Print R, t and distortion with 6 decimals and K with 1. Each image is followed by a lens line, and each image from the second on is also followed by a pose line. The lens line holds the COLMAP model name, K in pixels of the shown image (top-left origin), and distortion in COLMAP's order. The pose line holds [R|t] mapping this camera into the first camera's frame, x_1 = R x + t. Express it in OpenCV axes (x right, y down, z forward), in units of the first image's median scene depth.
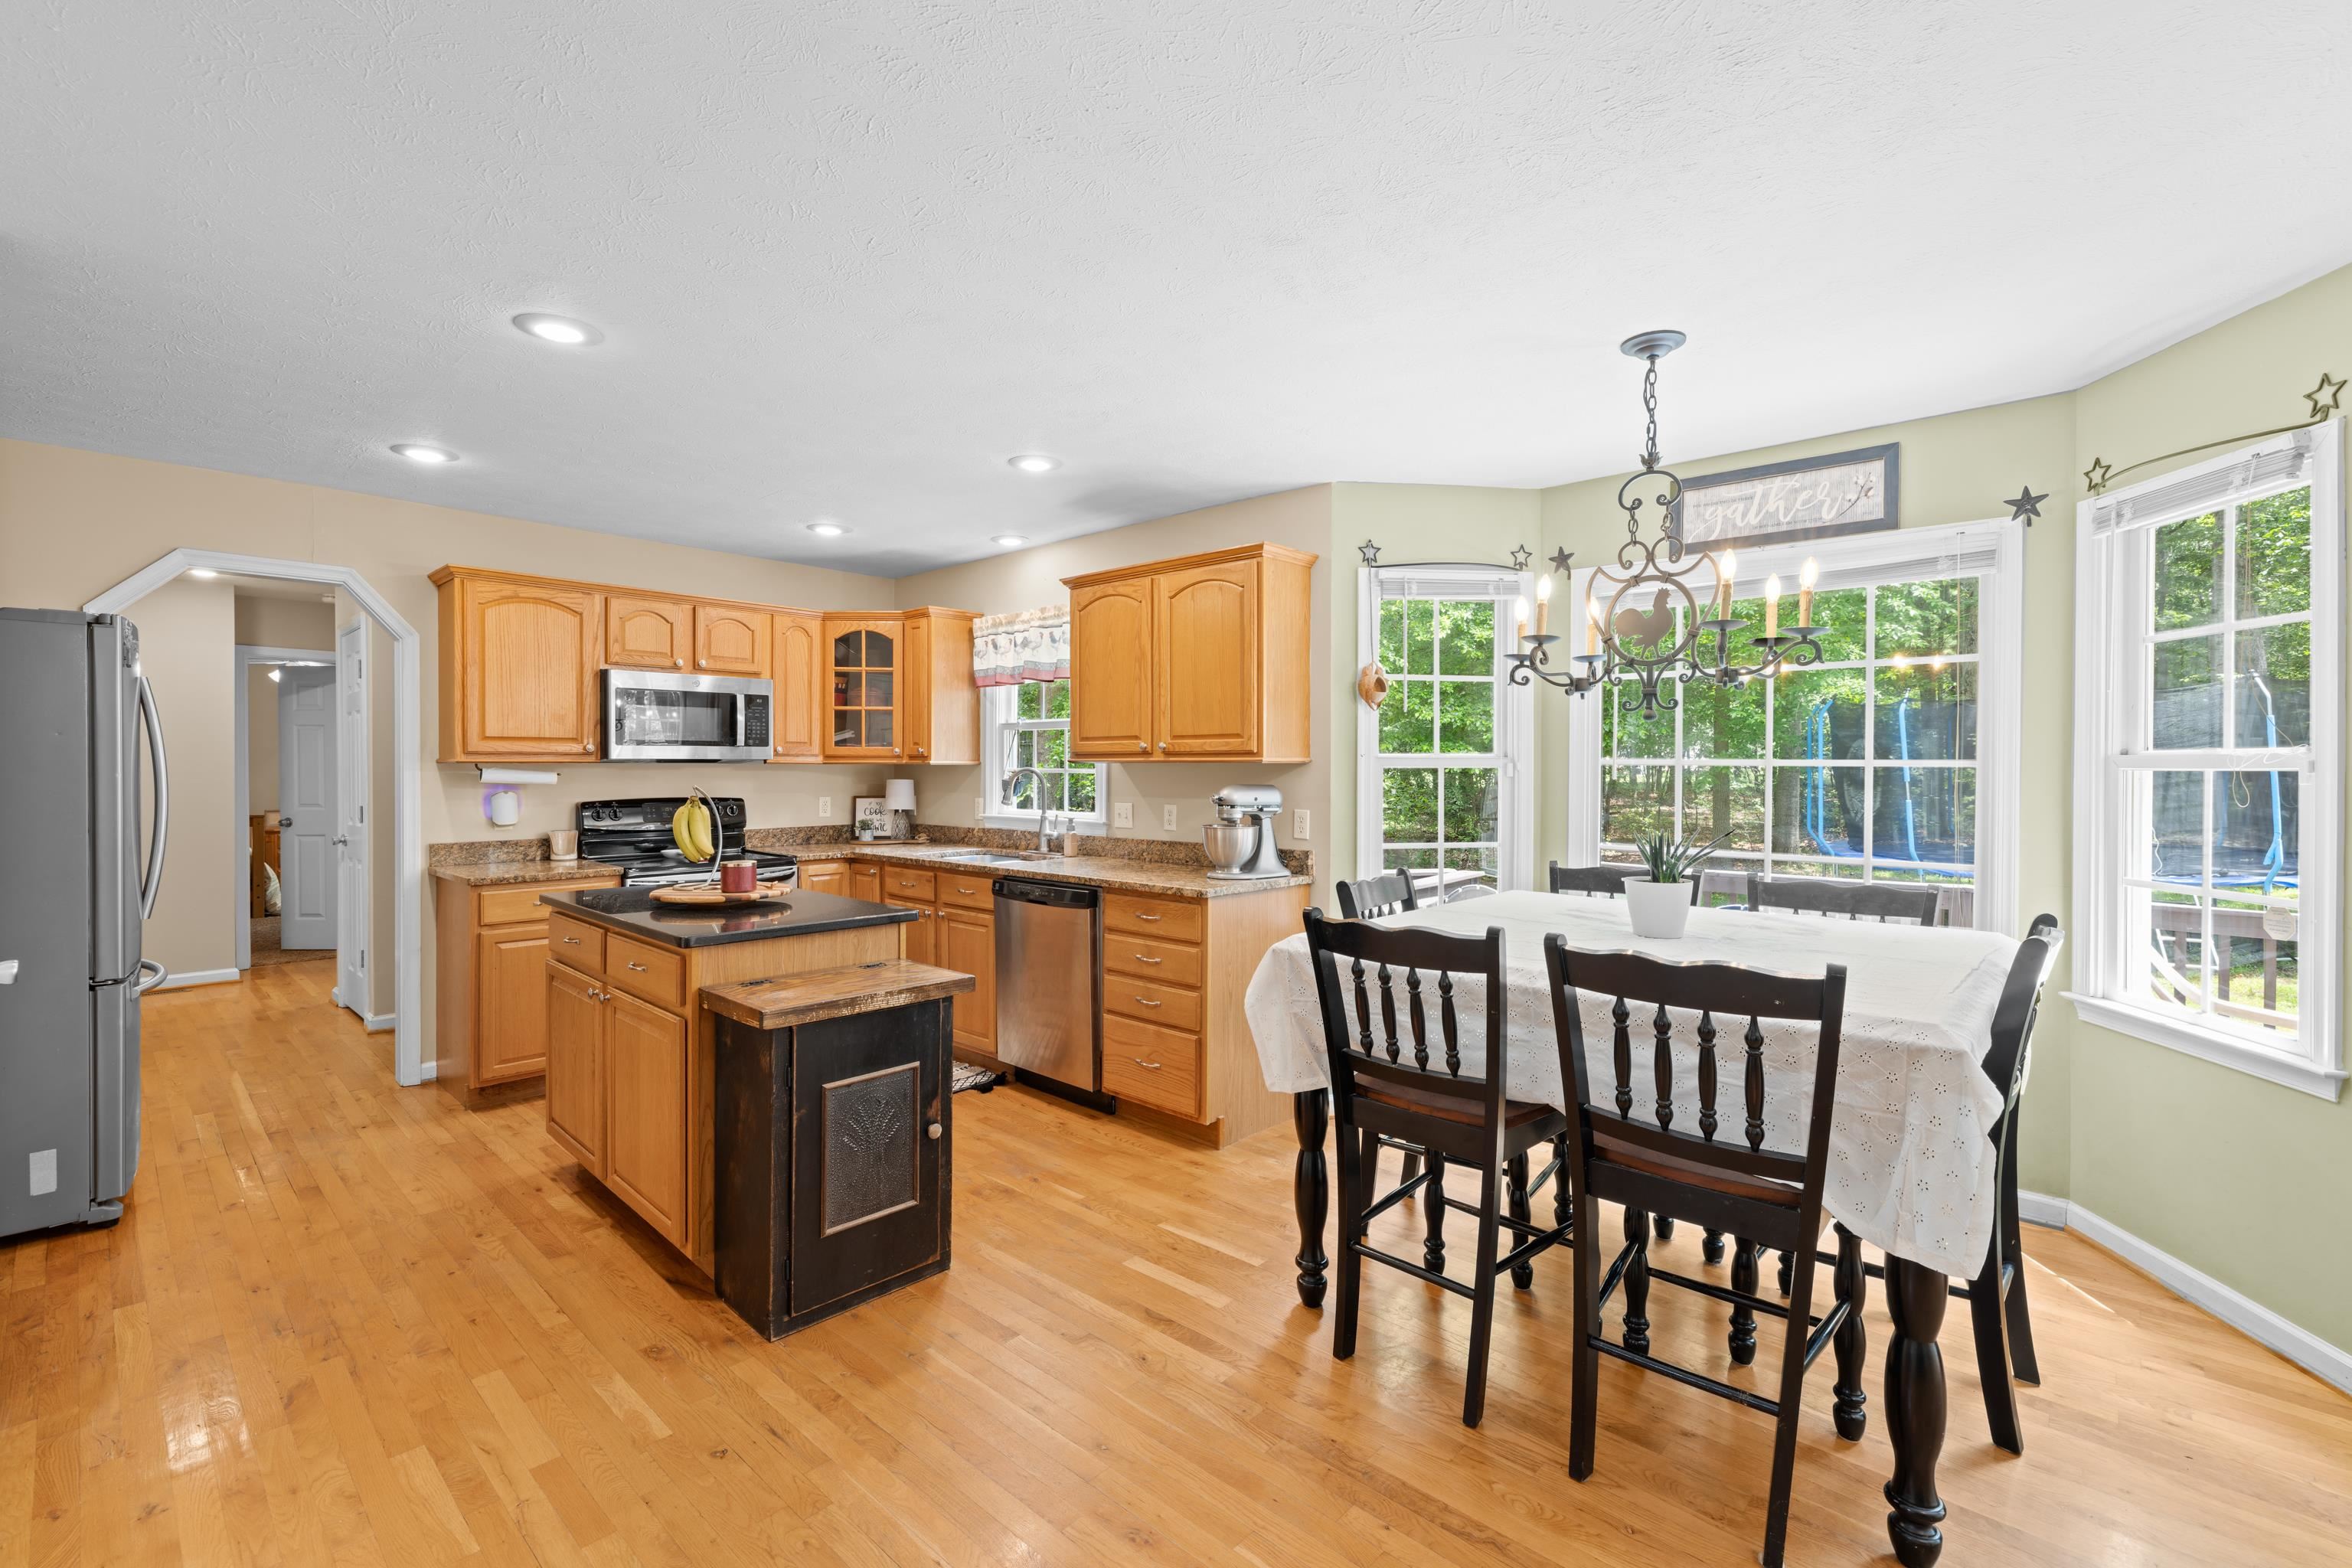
lens RADIAL K [[1004.0, 0, 1176.5], [0, 1004.0, 774.4], [0, 0, 1]] dist [-0.000628, 0.001265]
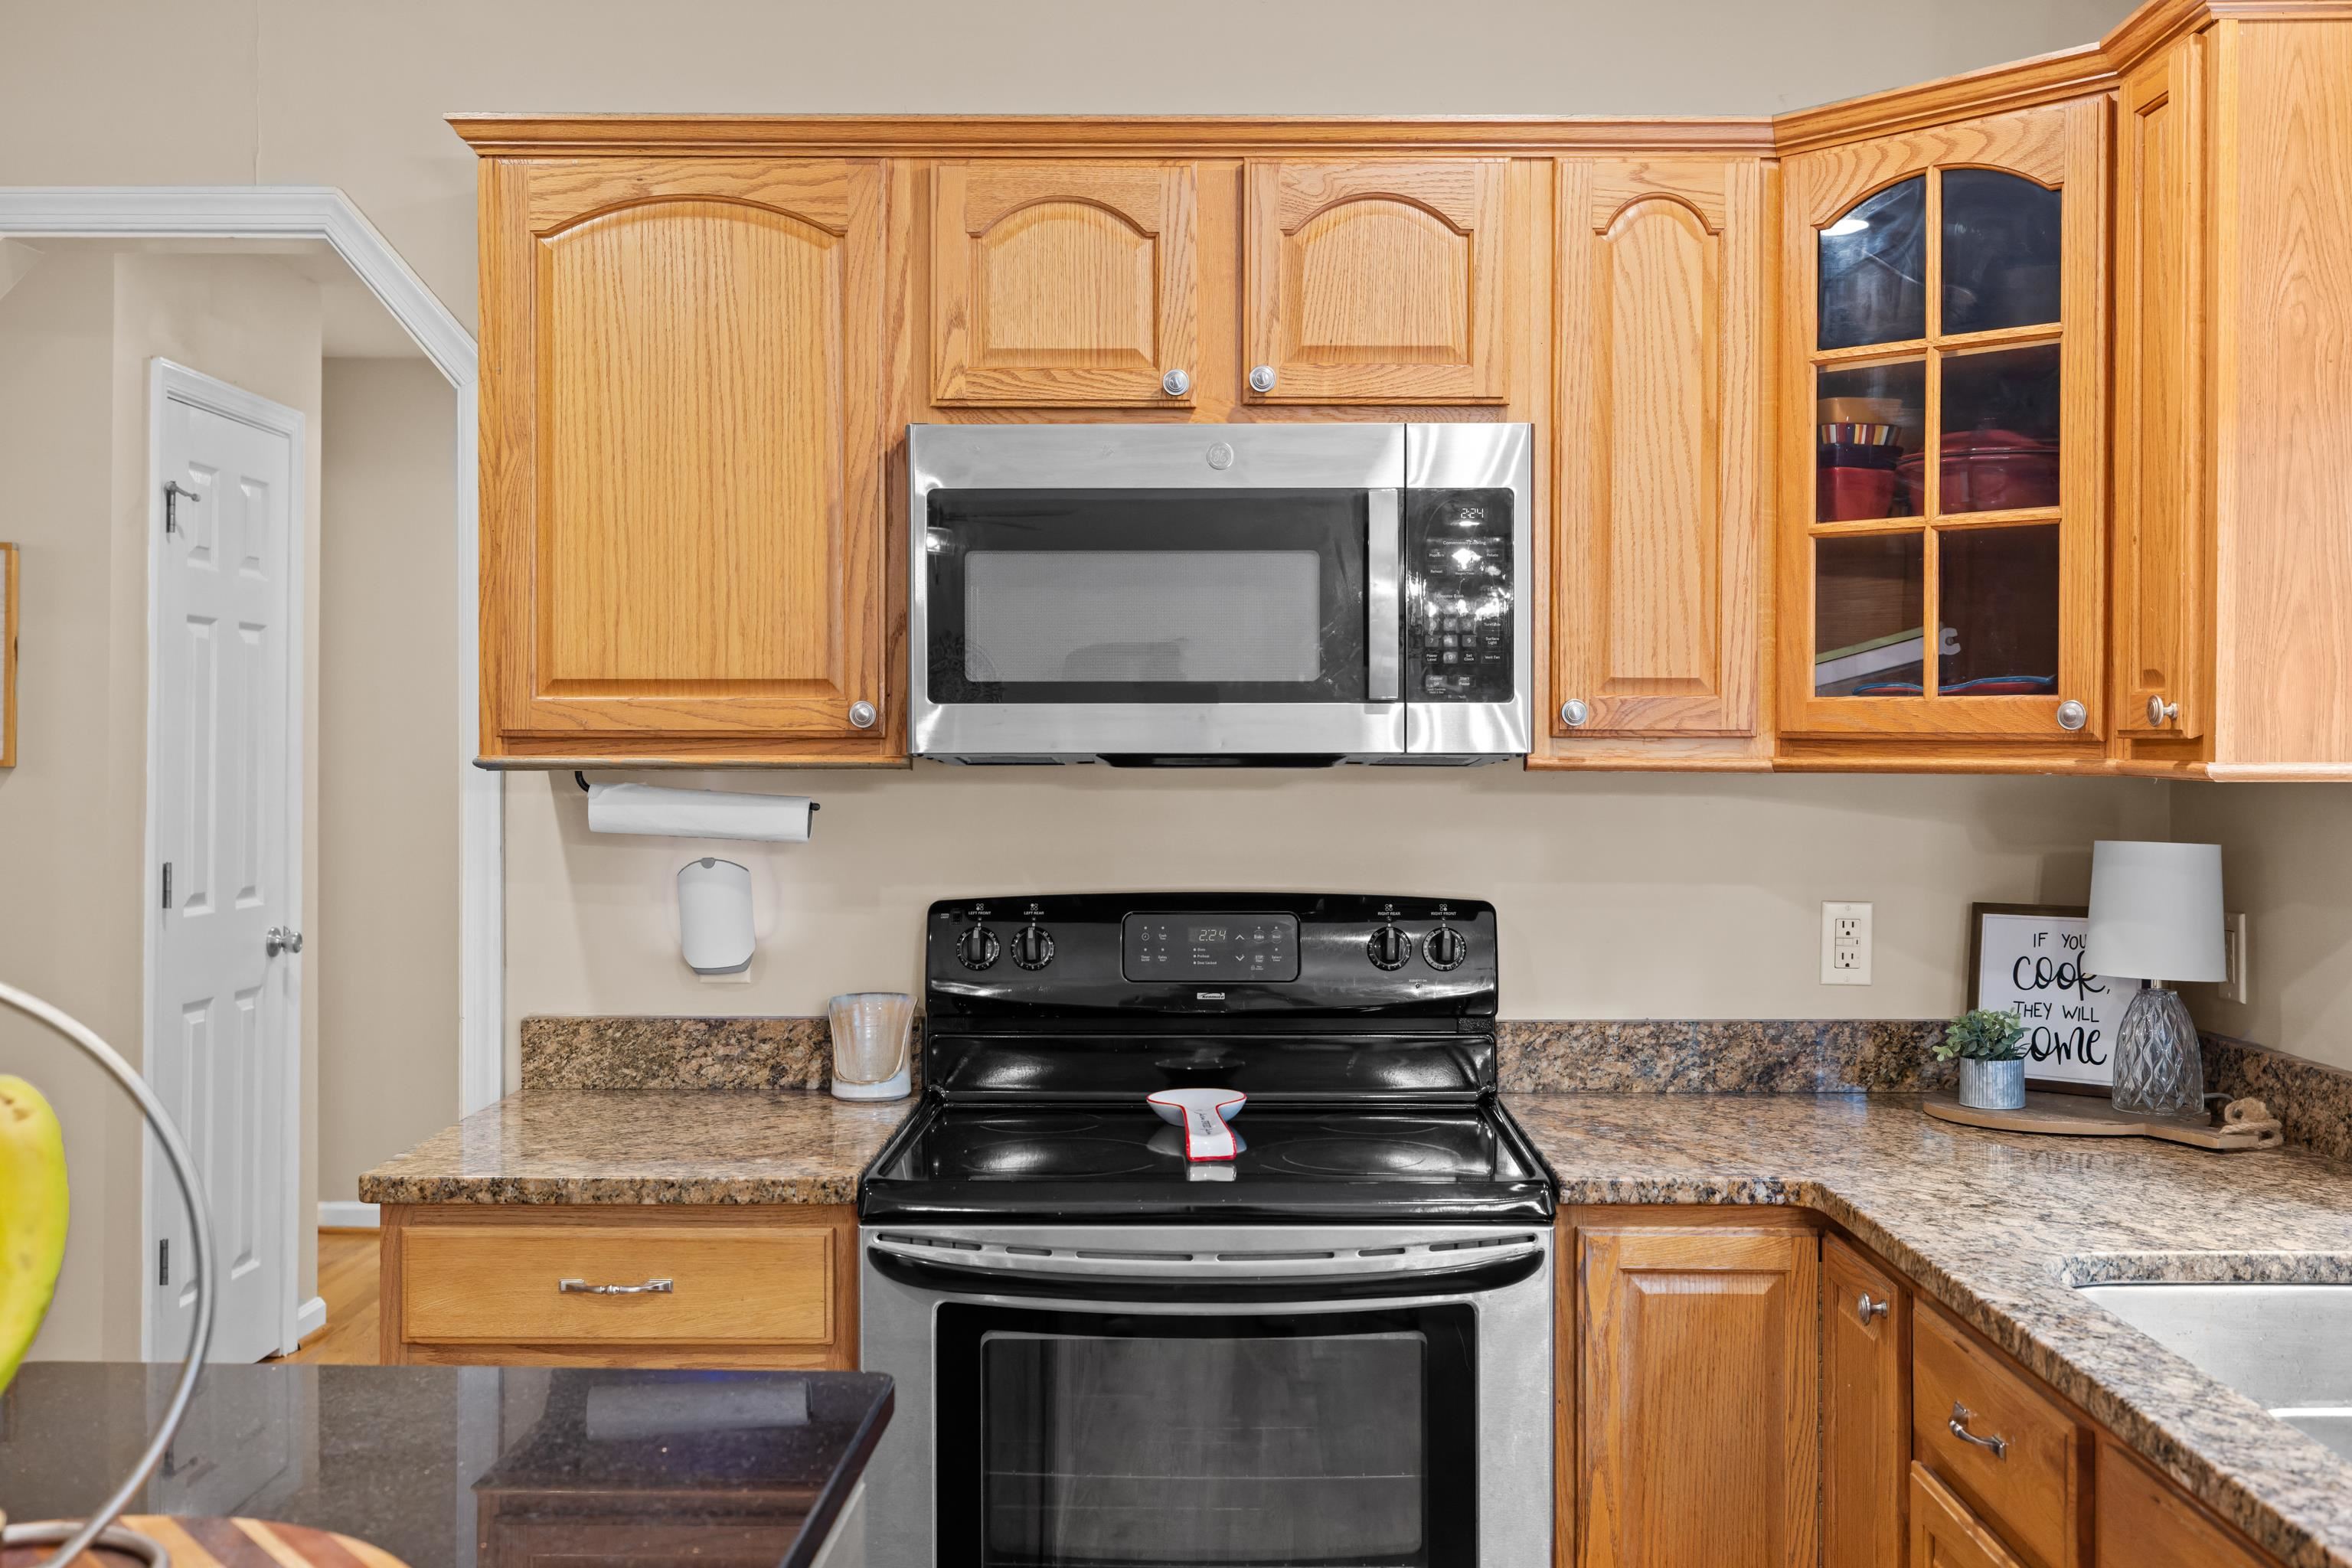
lens RADIAL K [[2294.5, 0, 1196.2], [0, 2294.5, 751.0], [0, 0, 1]] dist [0.002669, 0.000000]
pose [[0.671886, 0.003986, -0.740644, -0.064054], [-0.007553, 0.999970, -0.001471, -0.018555], [0.740616, 0.006582, 0.671896, 0.750875]]
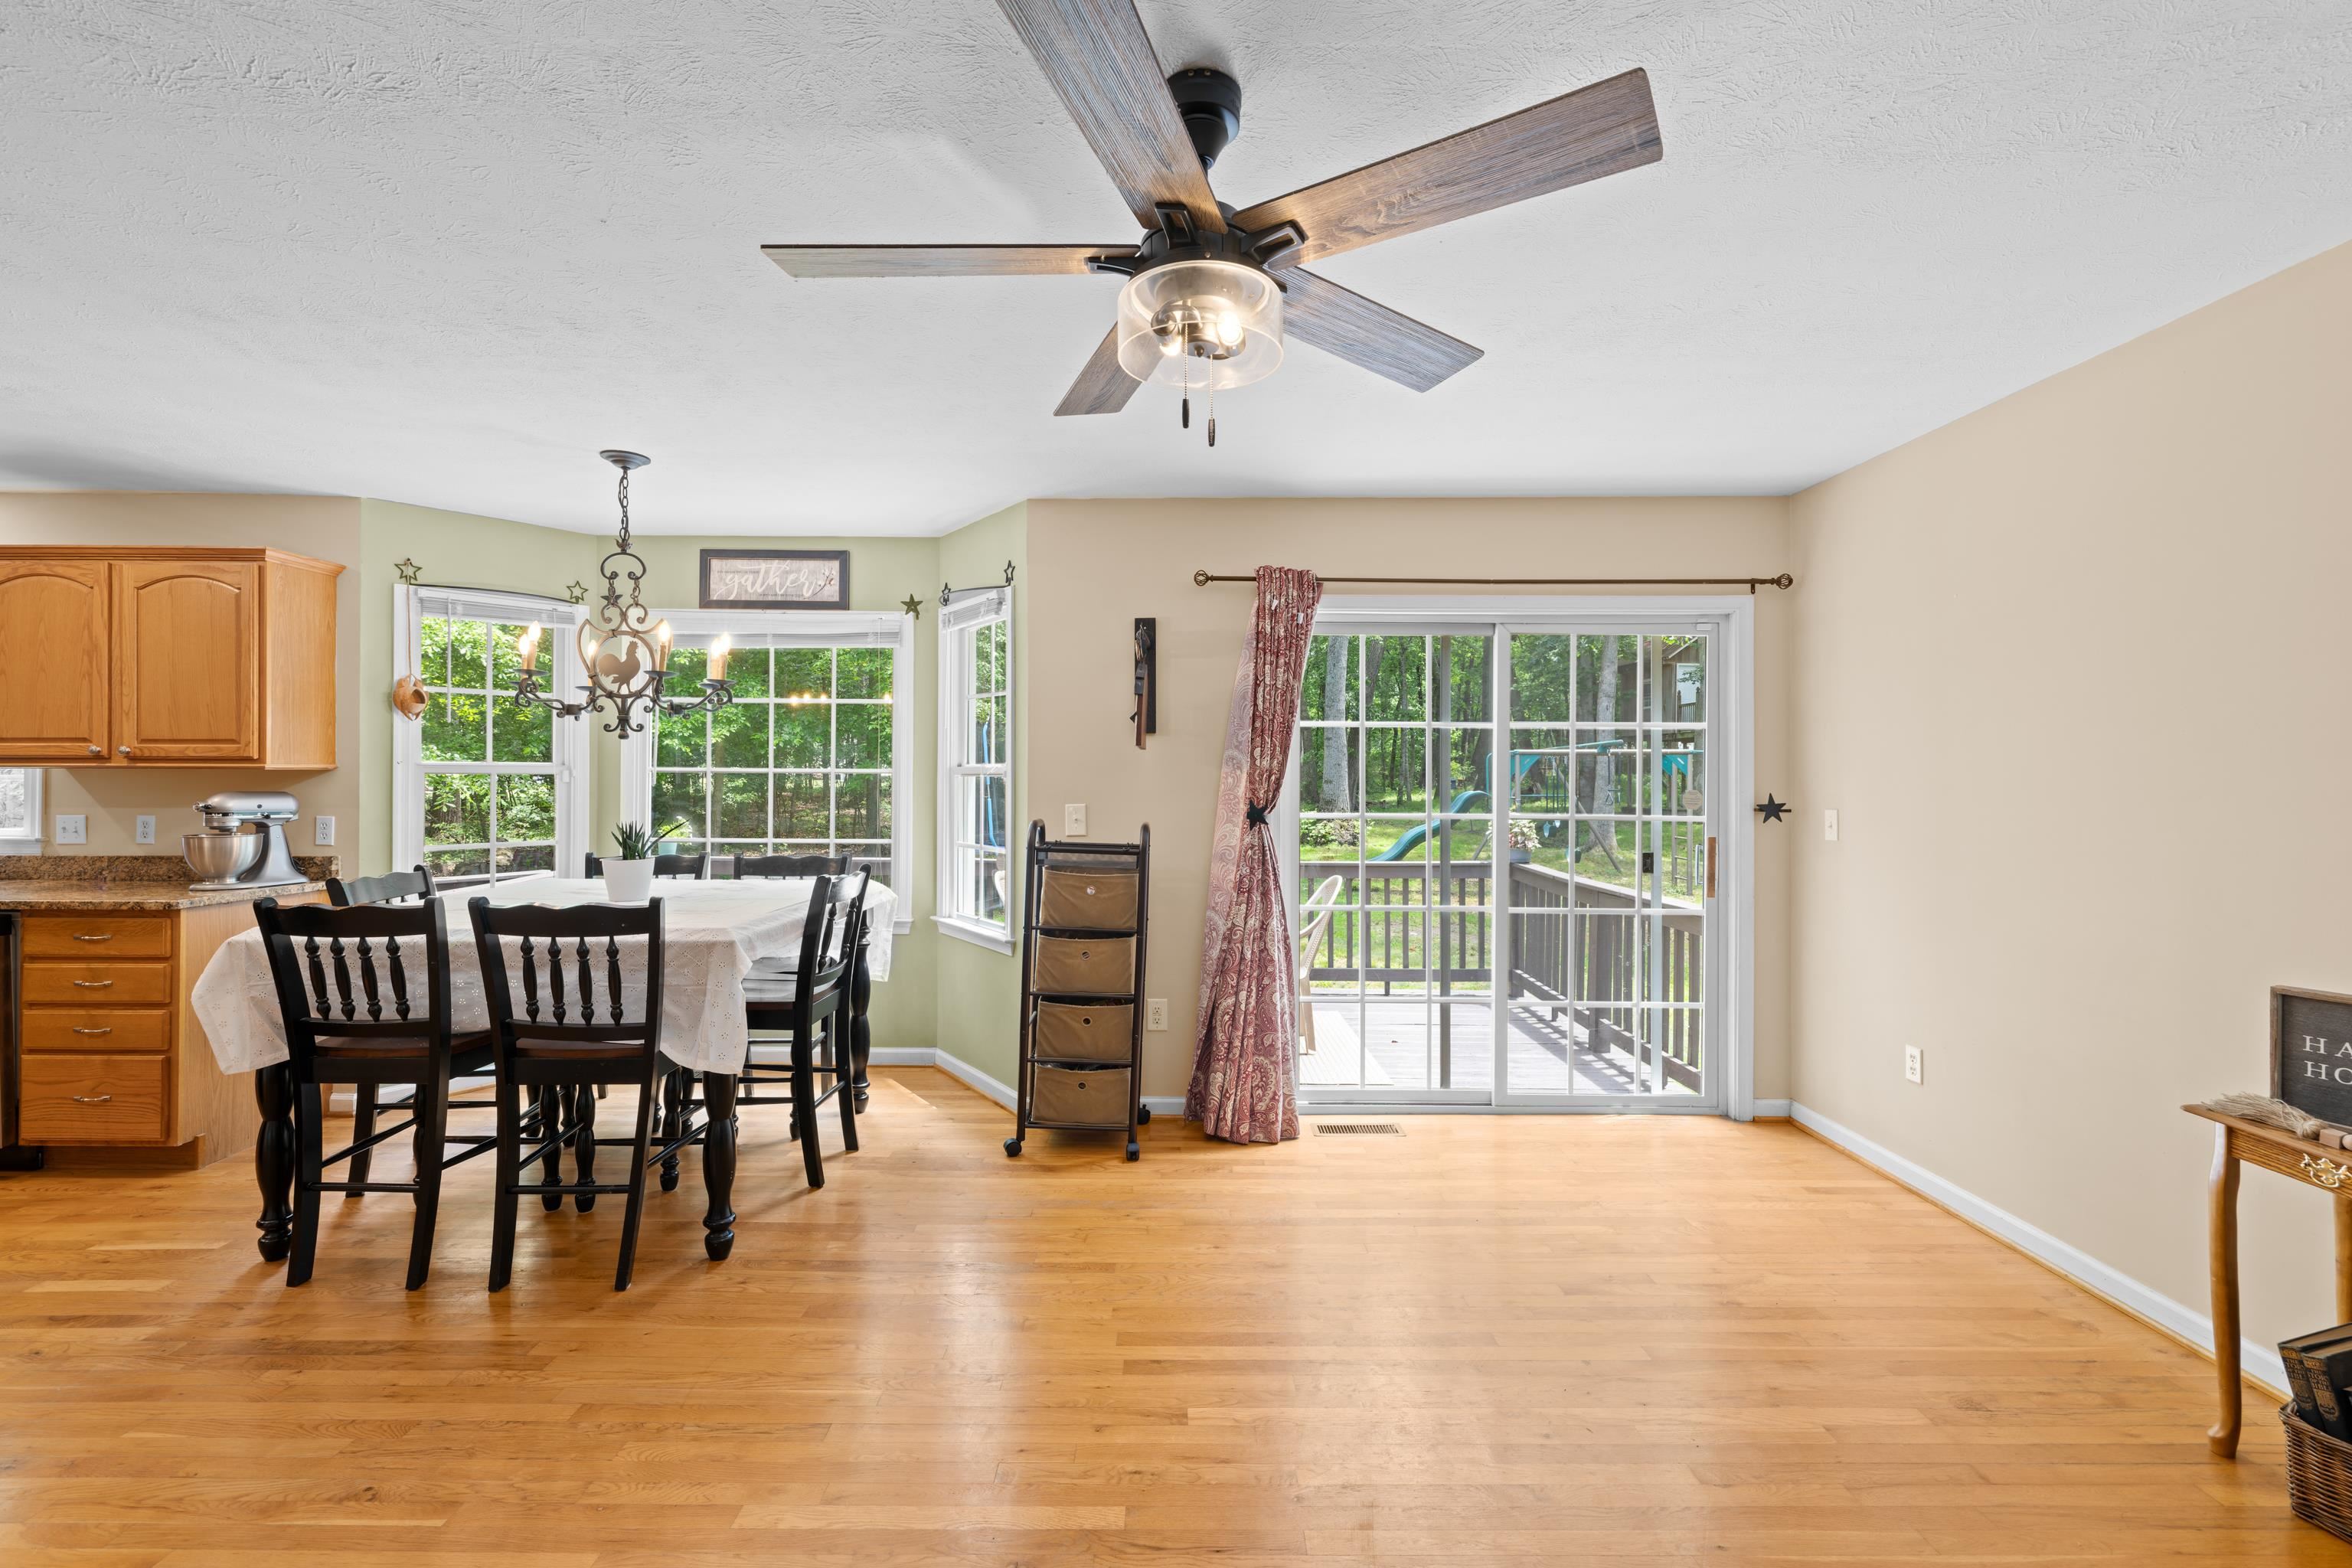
lens RADIAL K [[1004.0, 0, 1181.2], [0, 1004.0, 770.4], [0, 0, 1]] dist [-0.000628, 0.001265]
pose [[0.736997, 0.002857, 0.675890, 0.080051], [0.003321, 0.999964, -0.007848, 0.000278], [-0.675888, 0.008029, 0.736961, -0.332629]]
